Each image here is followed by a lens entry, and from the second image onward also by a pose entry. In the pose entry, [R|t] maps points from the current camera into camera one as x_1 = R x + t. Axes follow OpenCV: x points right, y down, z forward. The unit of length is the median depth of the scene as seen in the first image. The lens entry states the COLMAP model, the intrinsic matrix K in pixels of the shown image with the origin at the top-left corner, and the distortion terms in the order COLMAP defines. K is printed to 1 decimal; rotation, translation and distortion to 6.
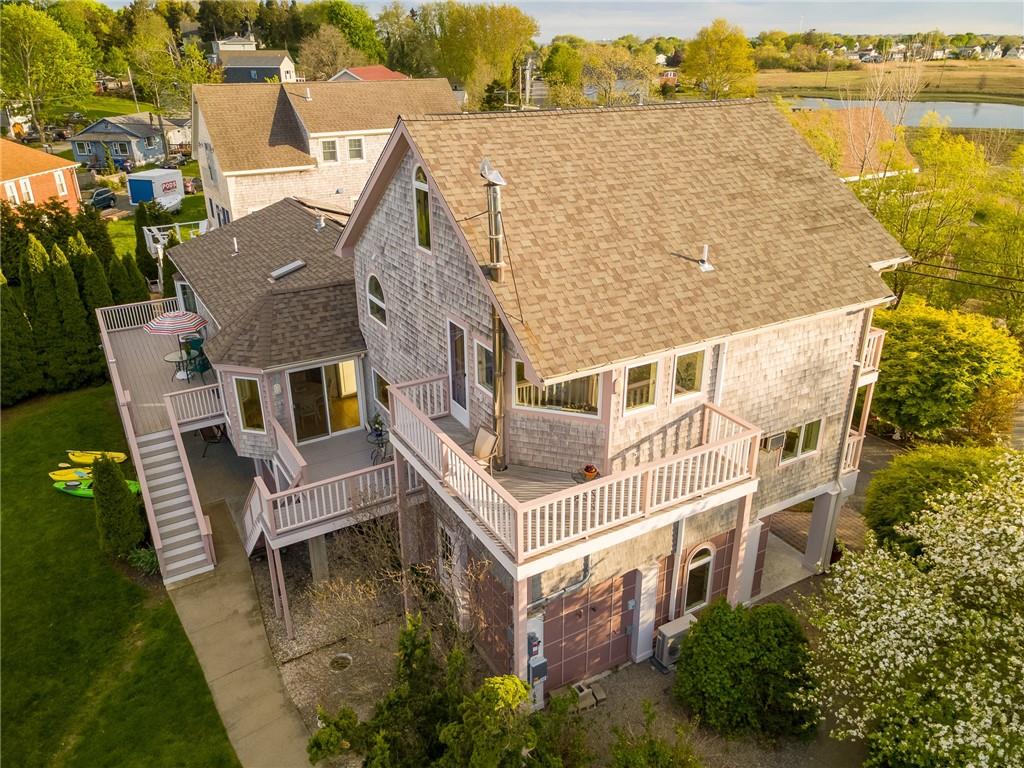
lens RADIAL K [[753.3, 0, 512.0], [0, 753.3, 384.0], [0, 0, 1]] dist [0.038429, 0.010425]
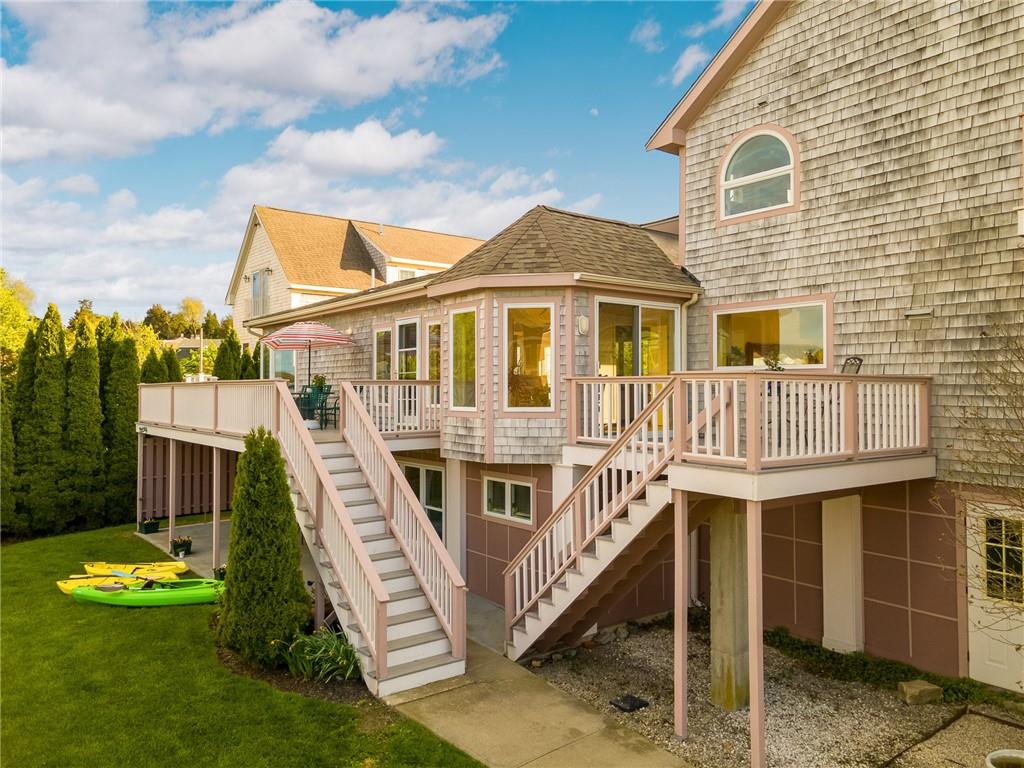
lens RADIAL K [[753.3, 0, 512.0], [0, 753.3, 384.0], [0, 0, 1]] dist [0.038429, 0.010425]
pose [[0.992743, 0.008252, 0.119971, -0.418099], [0.040787, 0.915403, -0.400468, 0.267854], [-0.113126, 0.402455, 0.908423, 0.484409]]
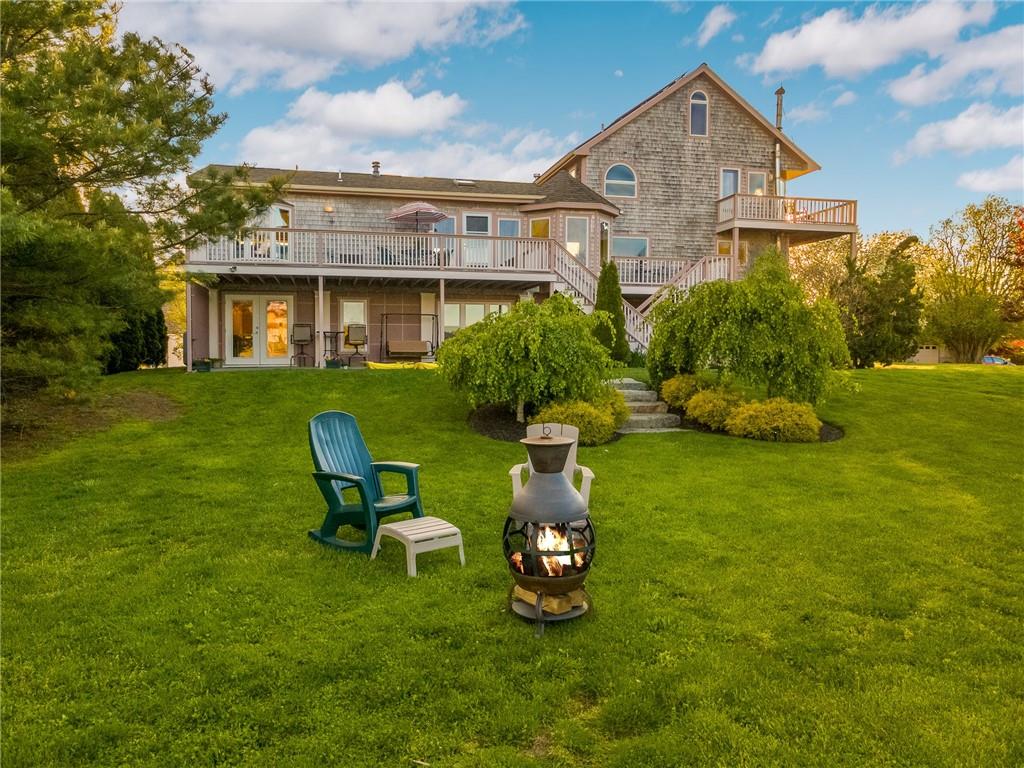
lens RADIAL K [[753.3, 0, 512.0], [0, 753.3, 384.0], [0, 0, 1]] dist [0.038429, 0.010425]
pose [[0.275206, -0.028936, 0.960950, -1.576039], [0.377861, 0.922361, -0.080442, 0.280381], [-0.884015, 0.385243, 0.264773, 0.877079]]
